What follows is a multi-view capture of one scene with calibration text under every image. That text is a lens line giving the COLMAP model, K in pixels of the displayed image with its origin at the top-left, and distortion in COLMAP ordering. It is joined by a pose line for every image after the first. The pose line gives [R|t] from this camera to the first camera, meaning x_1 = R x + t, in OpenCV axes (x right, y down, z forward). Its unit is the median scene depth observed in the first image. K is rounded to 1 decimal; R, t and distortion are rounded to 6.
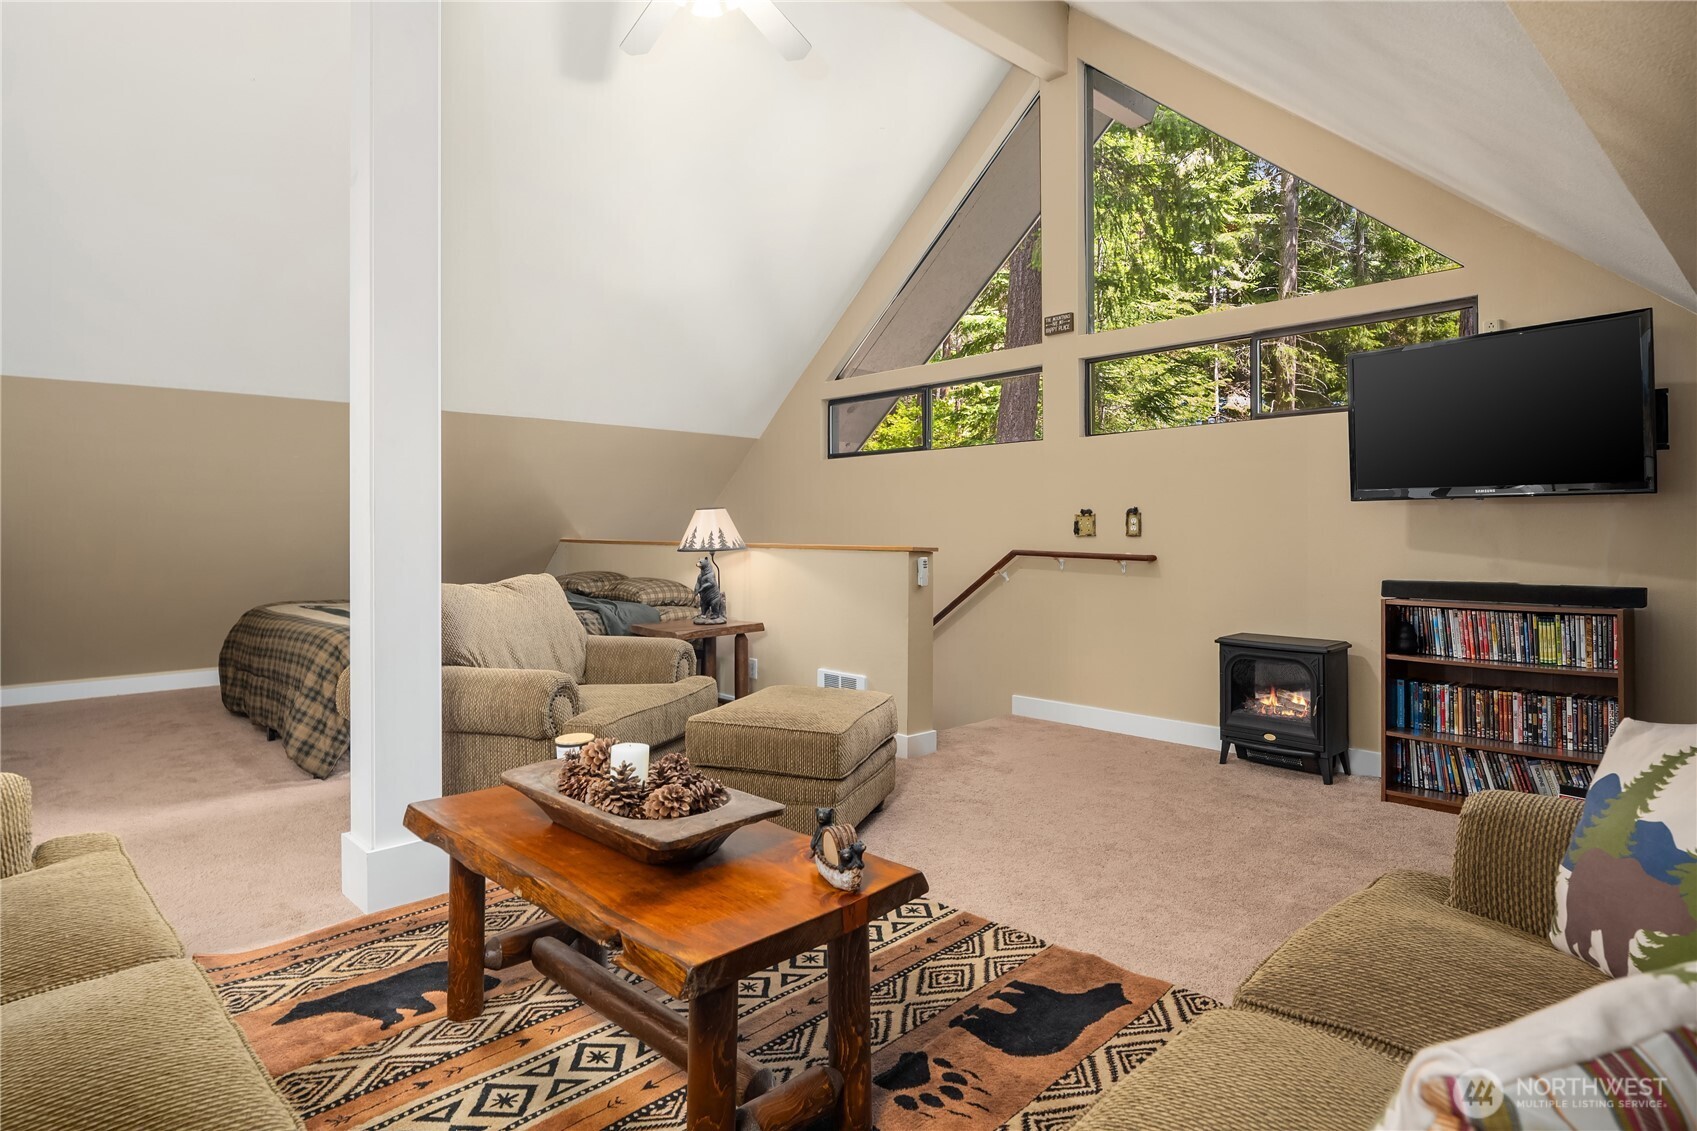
lens RADIAL K [[942.3, 0, 859.8], [0, 942.3, 516.9], [0, 0, 1]] dist [-0.001766, -0.001626]
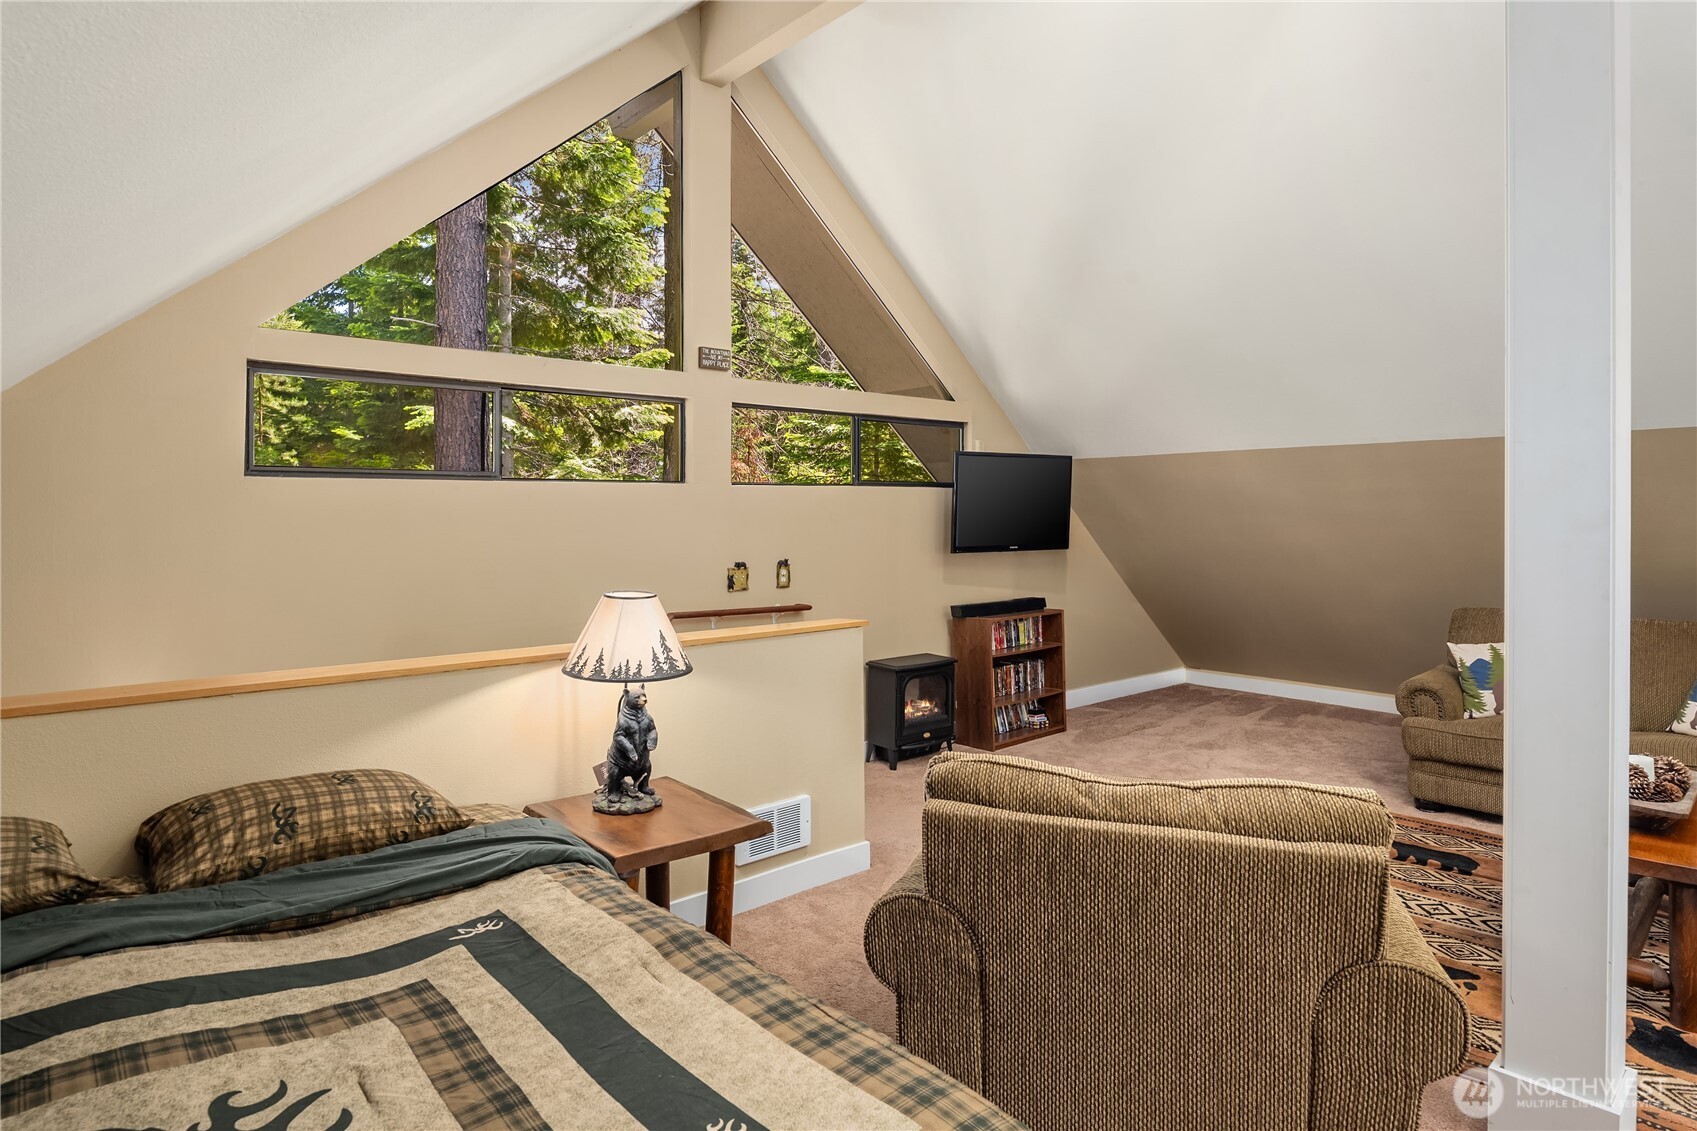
lens RADIAL K [[942.3, 0, 859.8], [0, 942.3, 516.9], [0, 0, 1]] dist [-0.001766, -0.001626]
pose [[0.028458, -0.002337, 0.999592, -0.749775], [-0.011625, 0.999929, 0.002669, -0.061279], [-0.999527, -0.011696, 0.028429, 0.903301]]
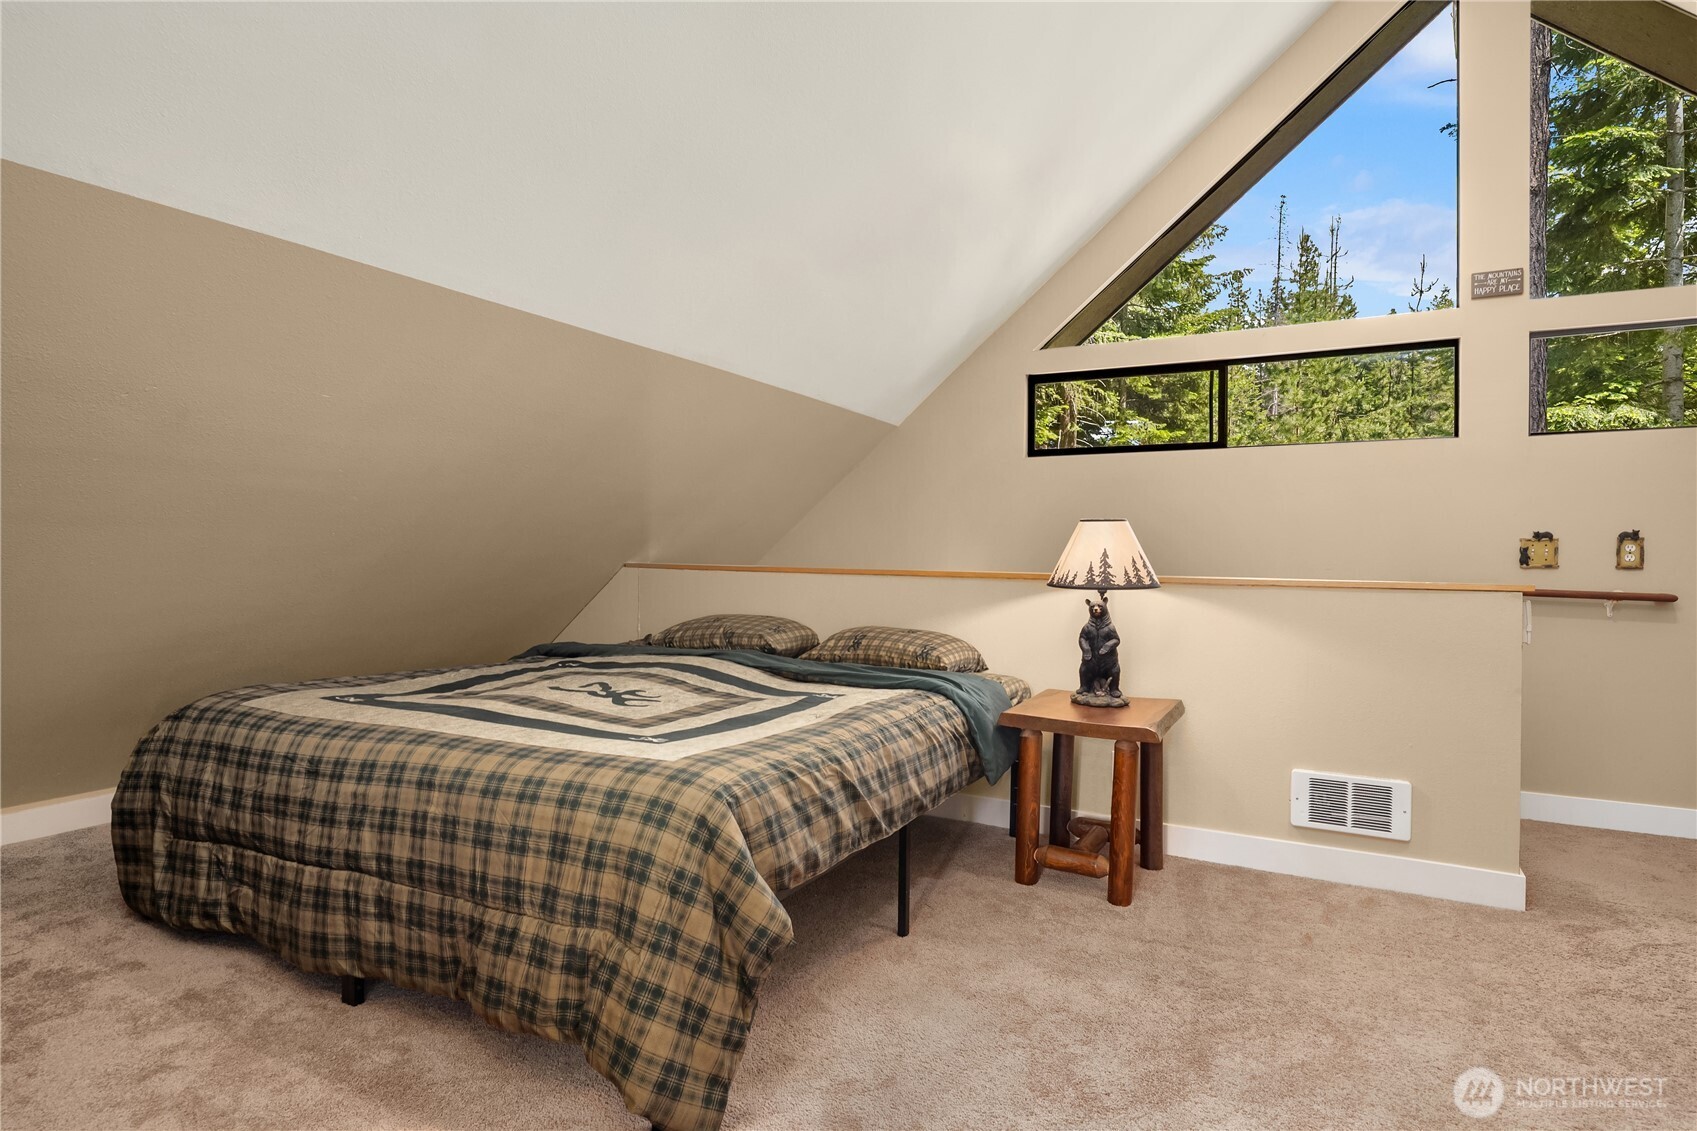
lens RADIAL K [[920.2, 0, 836.4], [0, 920.2, 548.0], [0, 0, 1]] dist [-0.007540, -0.001687]
pose [[0.946910, 0.015039, 0.321147, -0.558647], [-0.017785, 0.999826, 0.005620, 0.011187], [-0.321006, -0.011033, 0.947013, 0.518242]]
